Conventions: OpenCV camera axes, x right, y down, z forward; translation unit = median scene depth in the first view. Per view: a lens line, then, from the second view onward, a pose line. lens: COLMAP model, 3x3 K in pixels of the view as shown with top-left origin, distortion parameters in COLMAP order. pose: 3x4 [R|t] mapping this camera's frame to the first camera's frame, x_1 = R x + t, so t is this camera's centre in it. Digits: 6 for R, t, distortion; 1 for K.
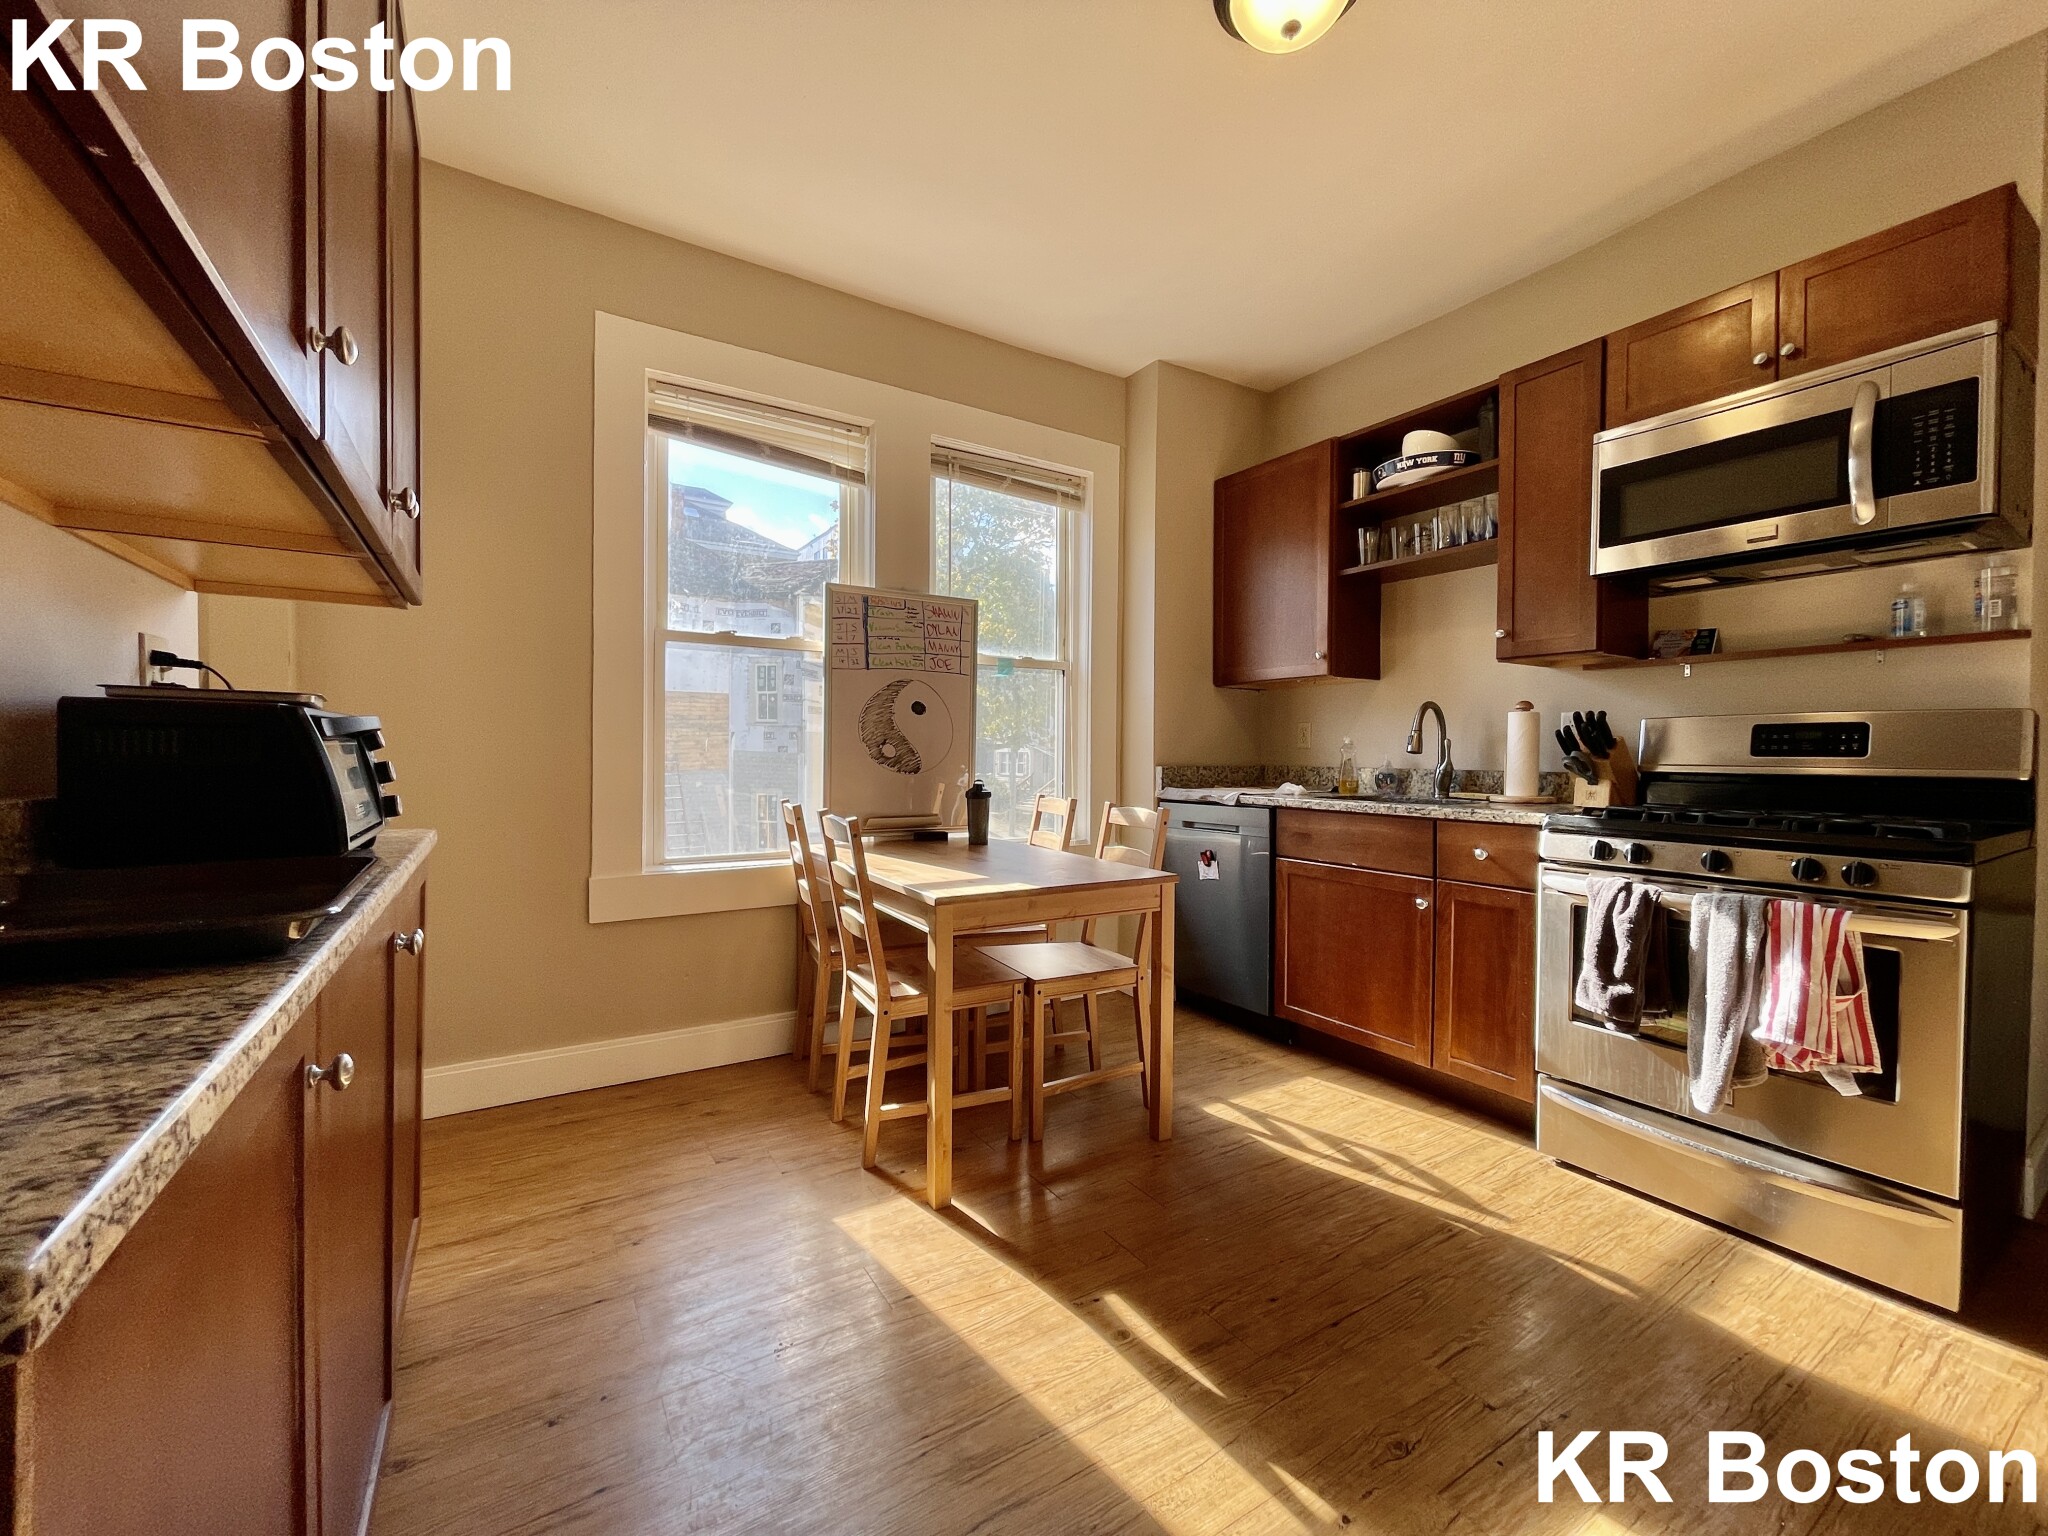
lens RADIAL K [[825.3, 0, 1025.9], [0, 825.3, 765.2], [0, 0, 1]] dist [-0.010053, -0.000319]
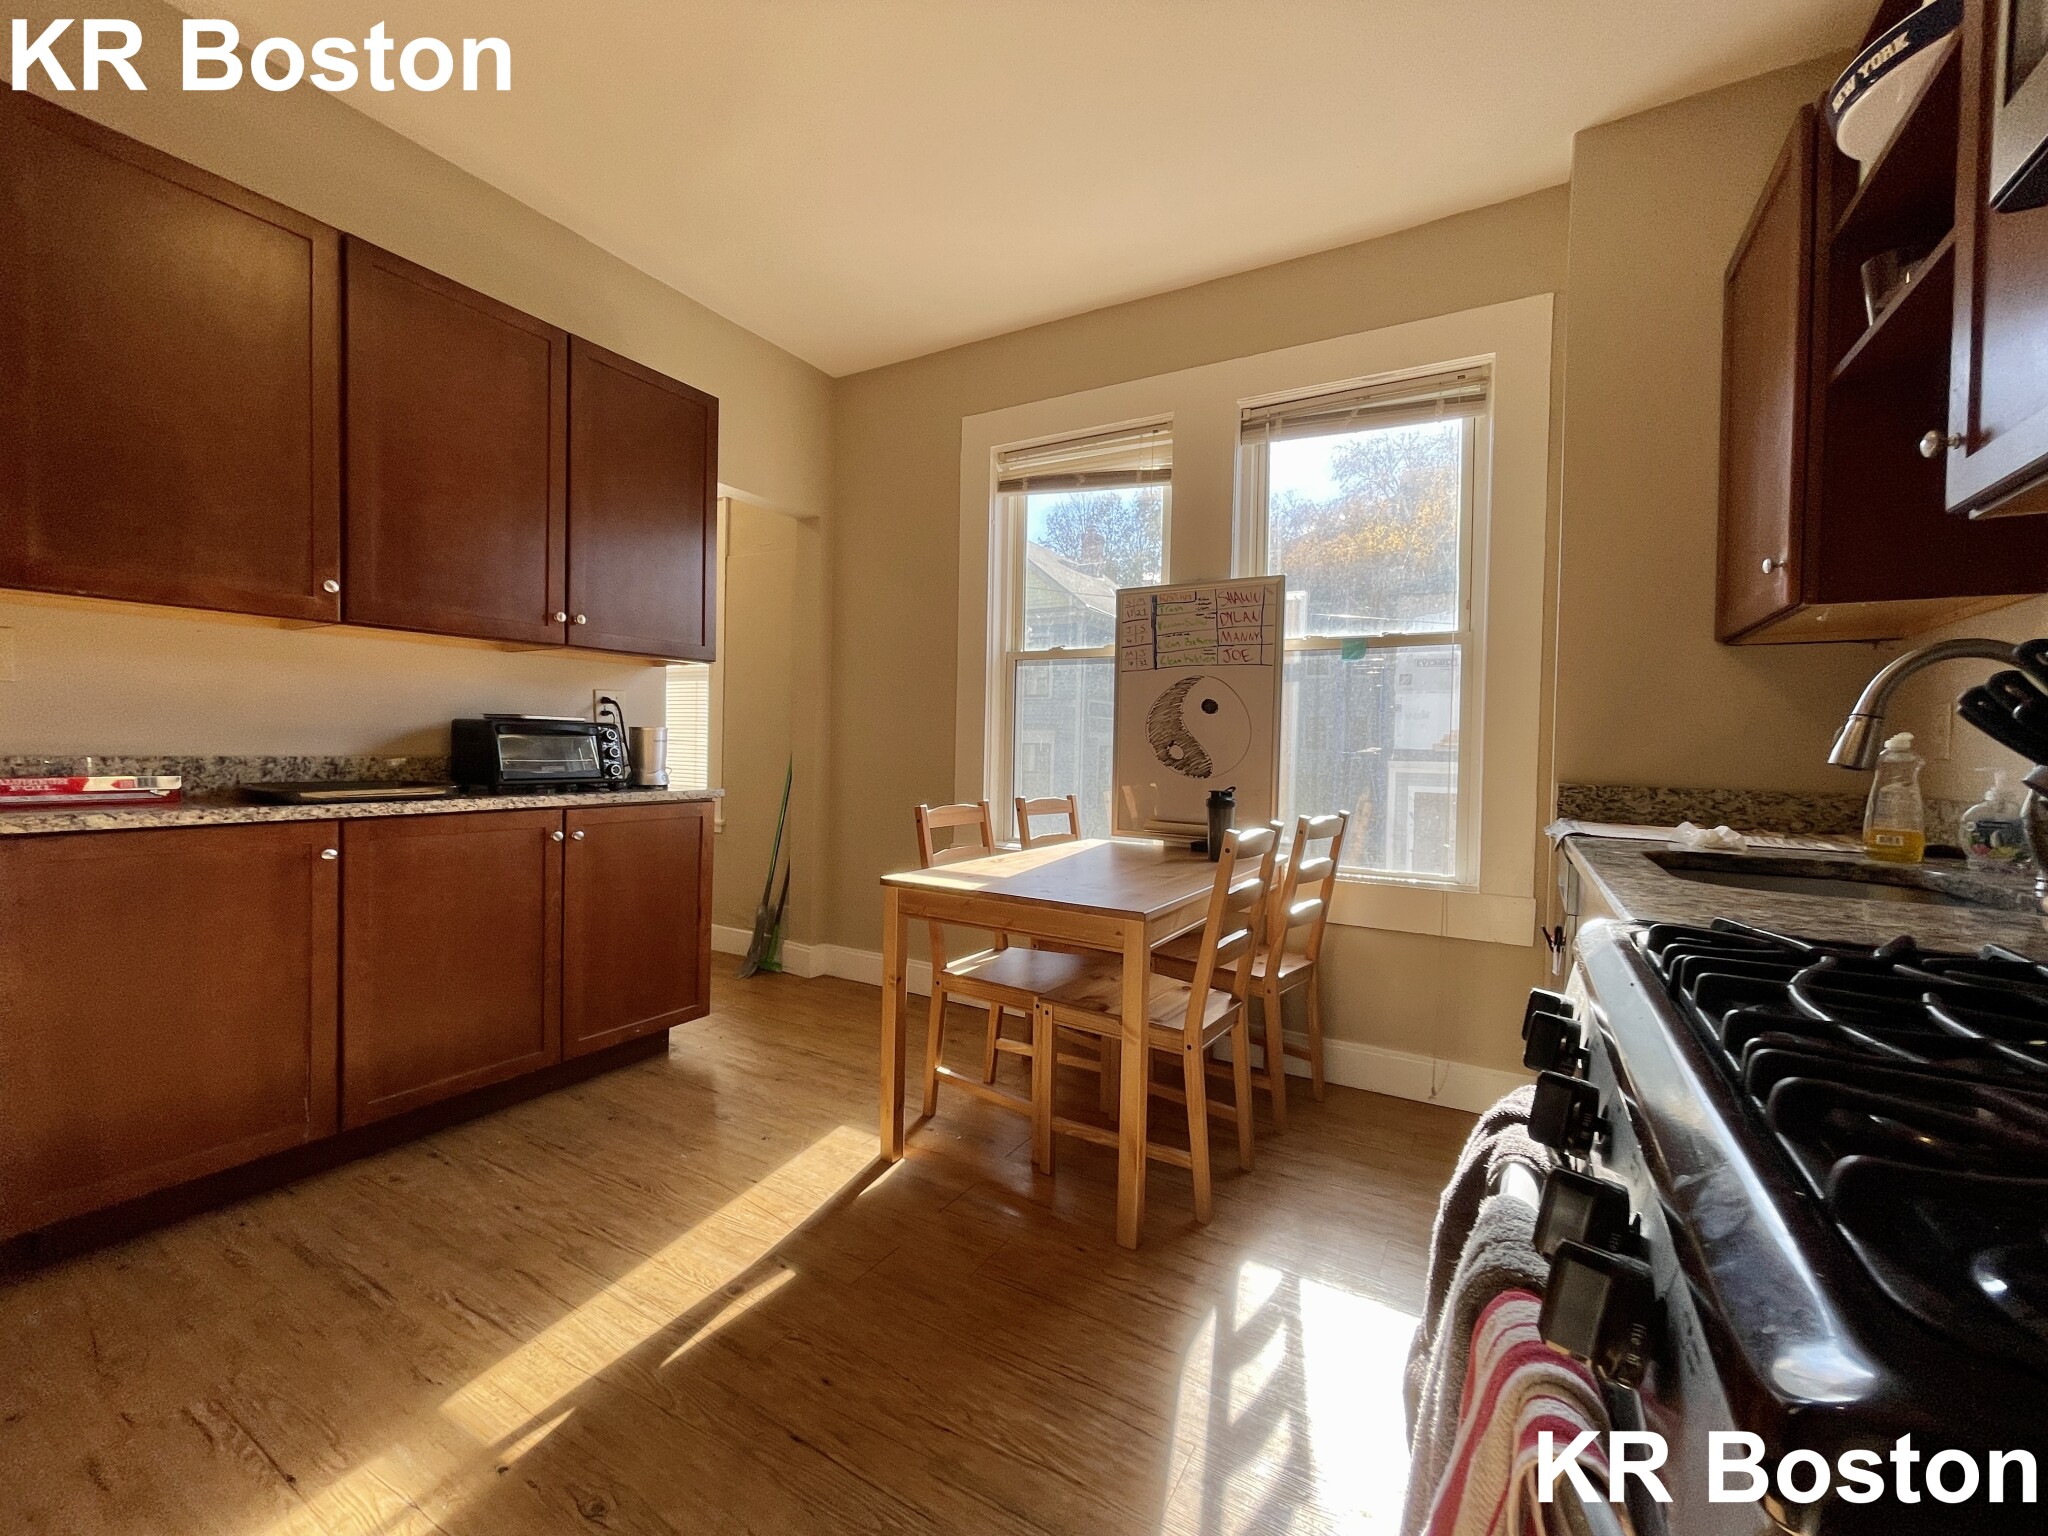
lens RADIAL K [[825.3, 0, 1028.7], [0, 825.3, 766.5], [0, 0, 1]] dist [-0.010053, -0.000319]
pose [[0.467873, 0.022357, -0.883513, 0.675901], [-0.032690, 0.999434, 0.007978, -0.003648], [0.883191, 0.025150, 0.468339, 0.454214]]
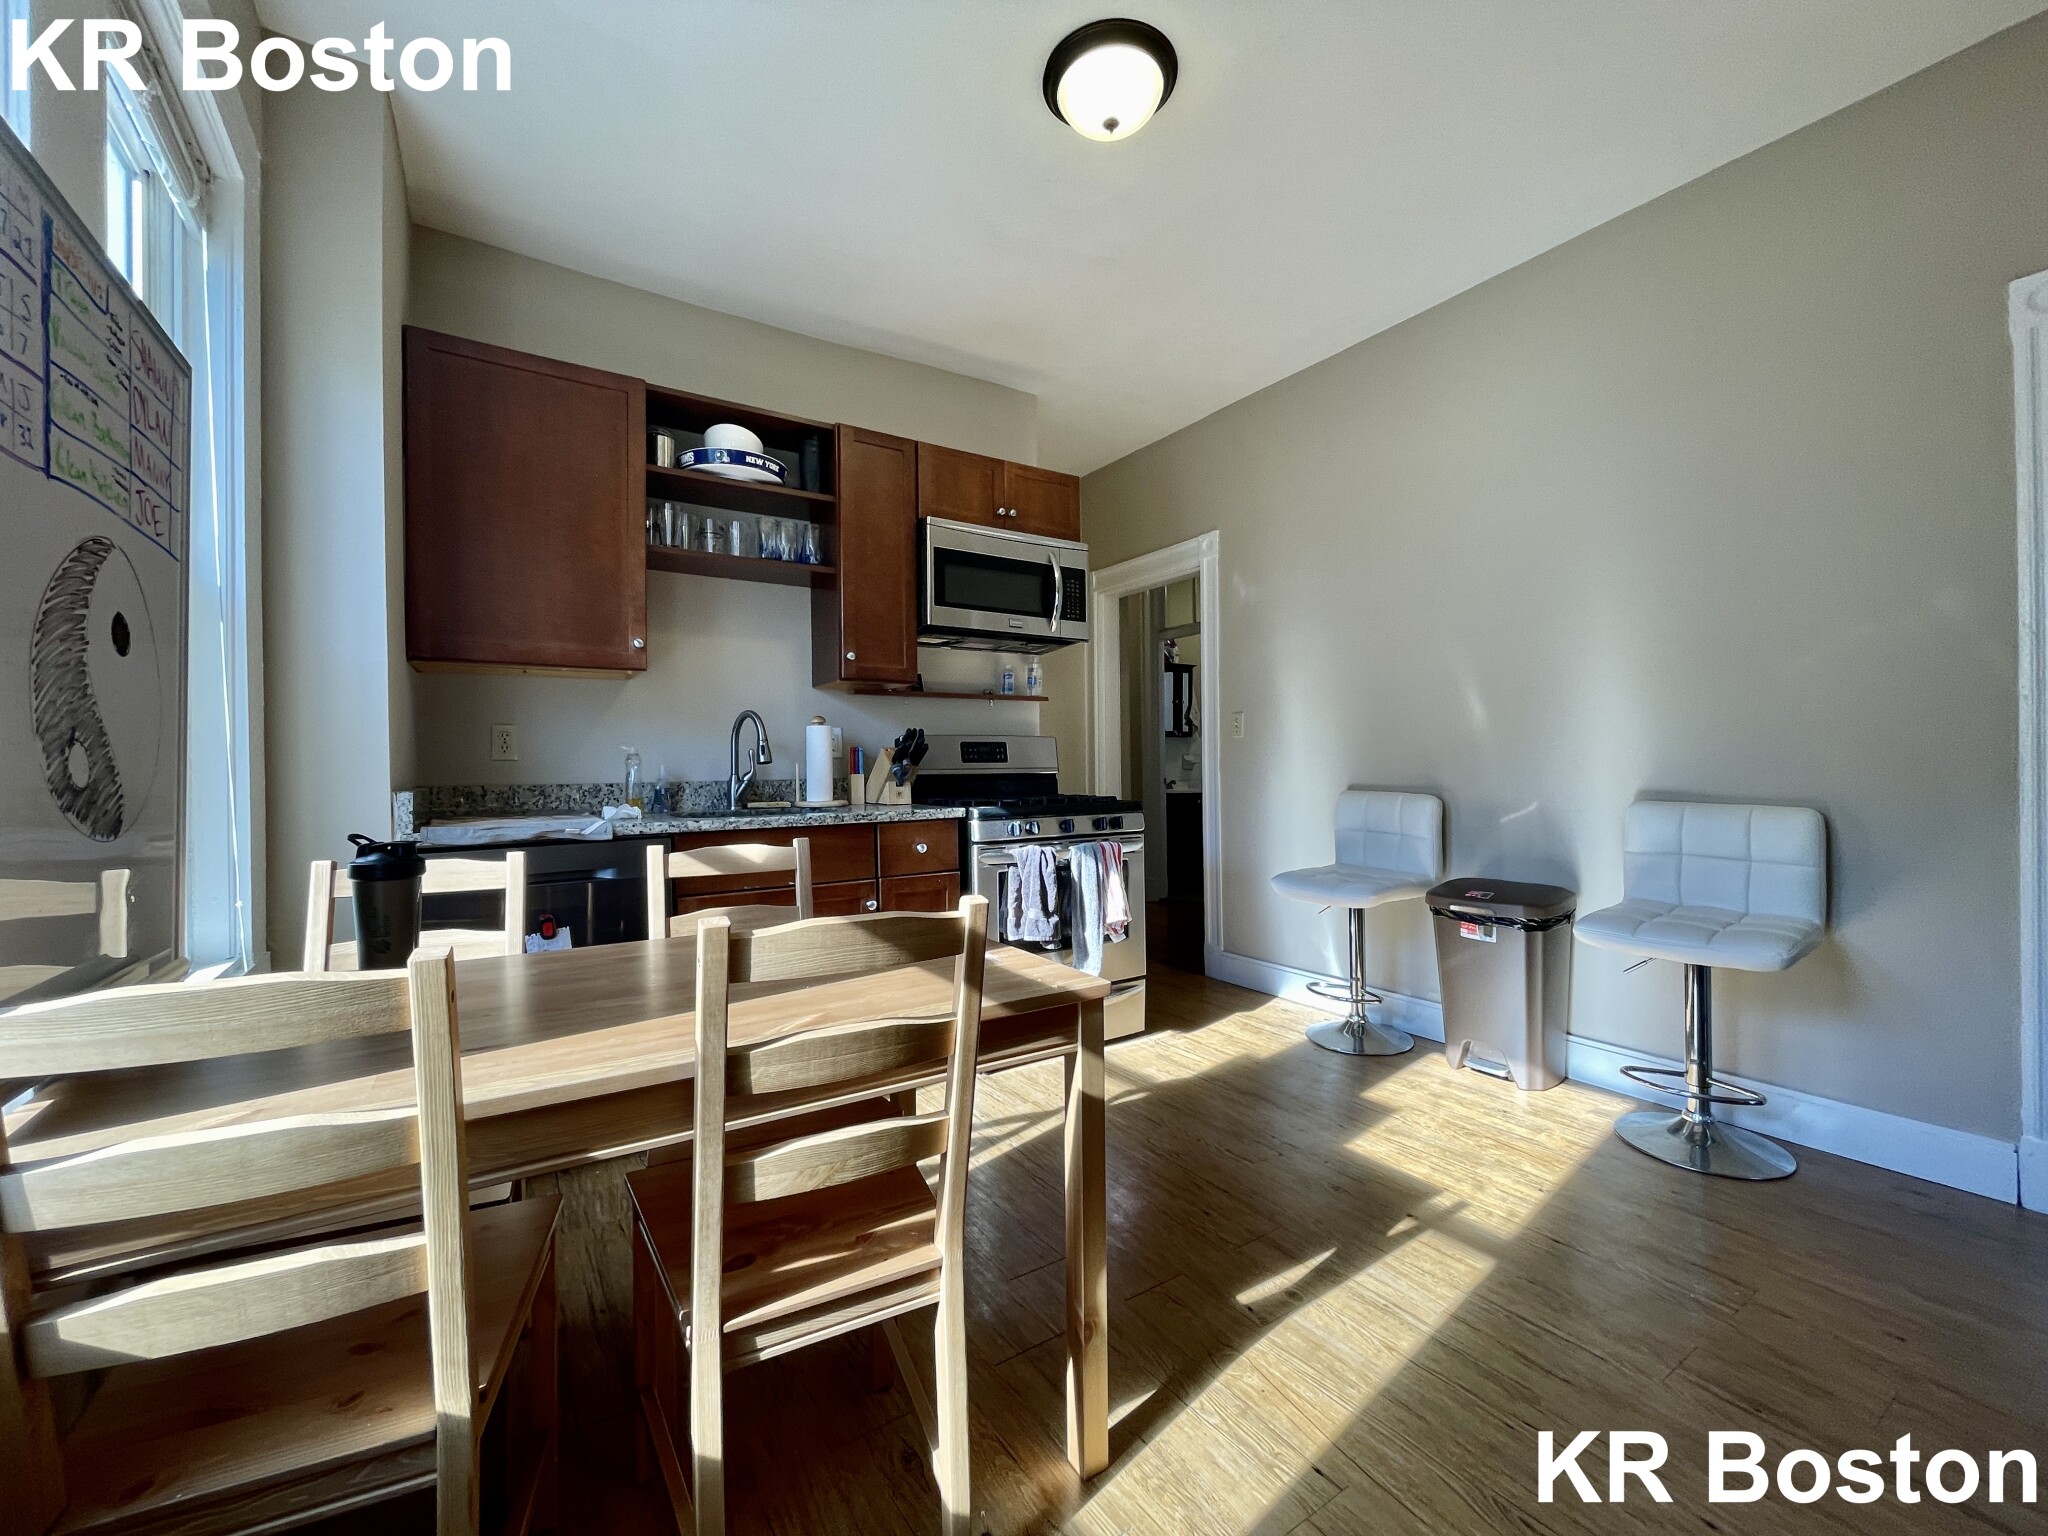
lens RADIAL K [[825.3, 0, 1026.2], [0, 825.3, 766.7], [0, 0, 1]] dist [-0.010053, -0.000319]
pose [[-0.018174, -0.008945, 0.999795, -0.526932], [0.028631, 0.999545, 0.009463, -0.011857], [-0.999425, 0.028797, -0.017909, 0.748748]]
